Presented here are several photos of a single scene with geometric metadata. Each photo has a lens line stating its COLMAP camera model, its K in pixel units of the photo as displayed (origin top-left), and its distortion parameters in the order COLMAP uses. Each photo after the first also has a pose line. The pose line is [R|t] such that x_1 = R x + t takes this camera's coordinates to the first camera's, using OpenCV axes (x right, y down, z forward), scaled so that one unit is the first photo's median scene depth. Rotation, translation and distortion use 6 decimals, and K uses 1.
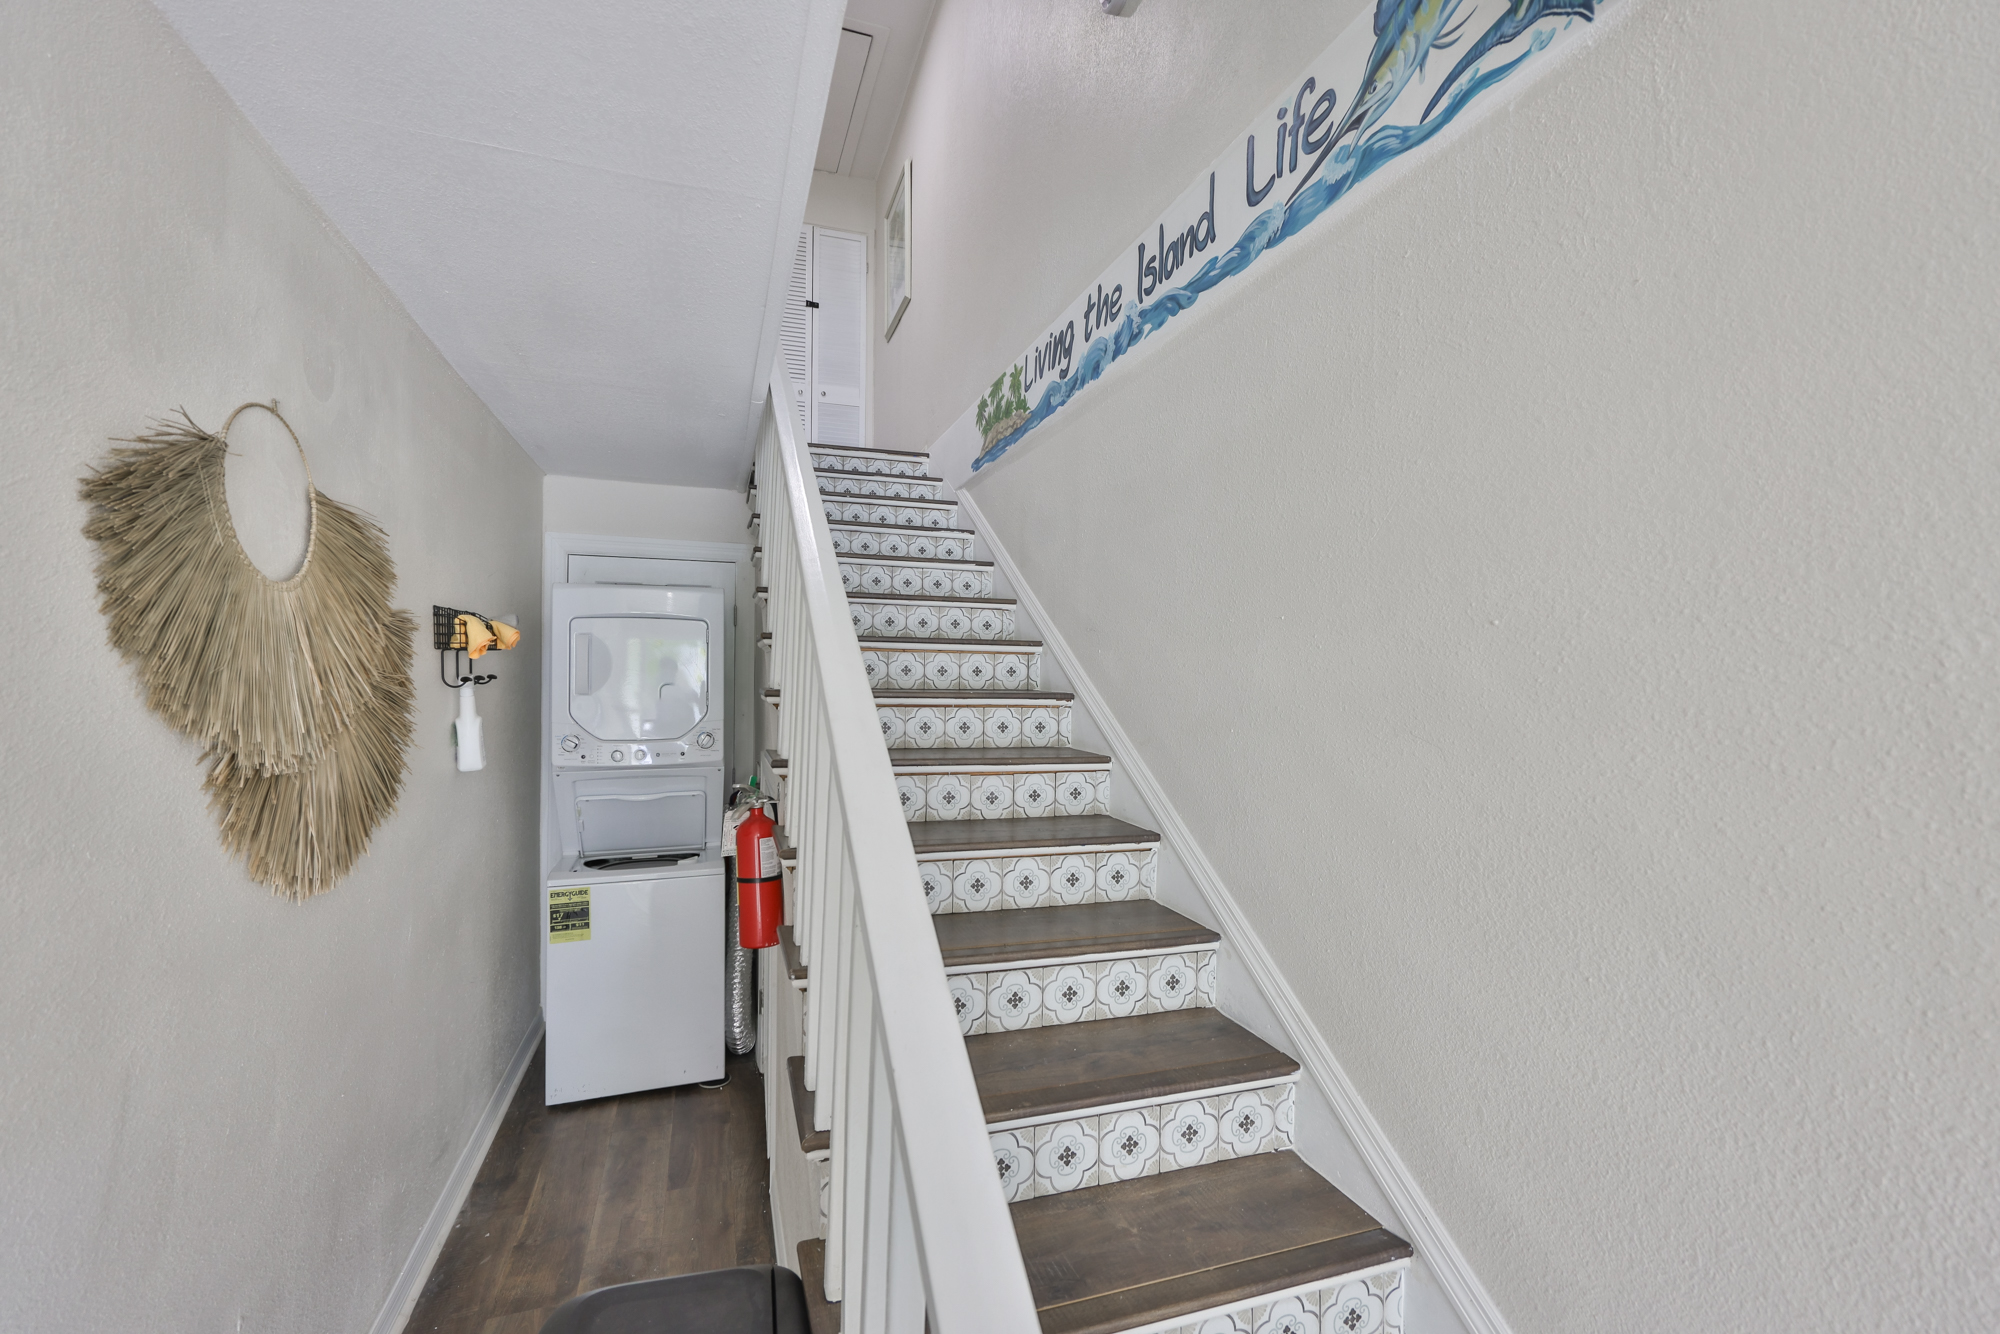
lens RADIAL K [[841.5, 0, 995.8], [0, 841.5, 665.3], [0, 0, 1]] dist [-0.000316, 0.000324]
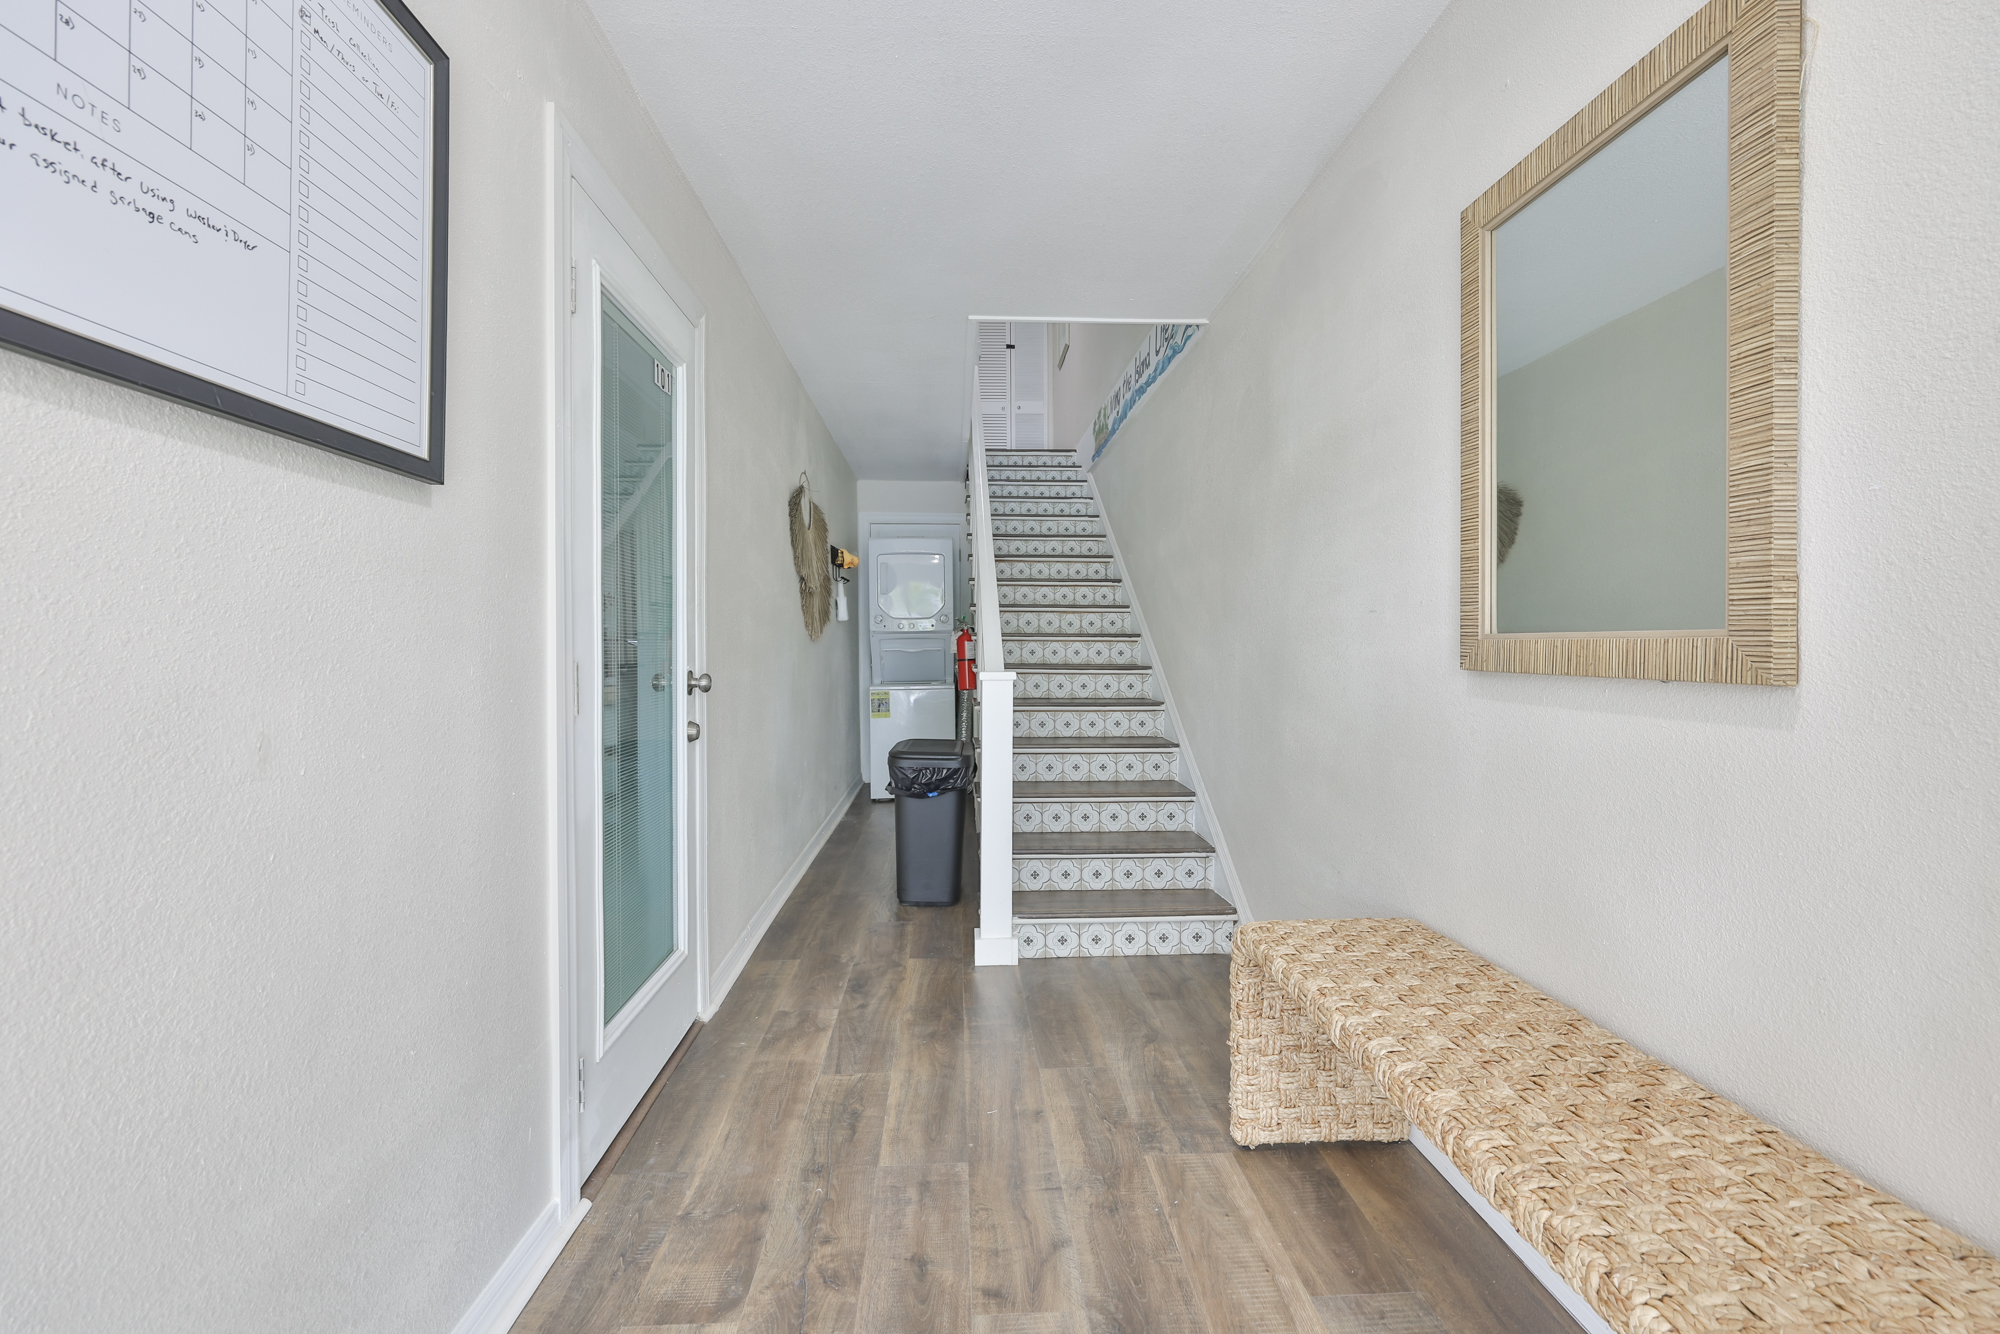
lens RADIAL K [[846.1, 0, 987.3], [0, 846.1, 668.4], [0, 0, 1]] dist [-0.001483, 0.000030]
pose [[0.960667, 0.000645, -0.277702, 0.268934], [0.009485, 0.999338, 0.035134, 0.134531], [0.277540, -0.036386, 0.960025, -0.780064]]
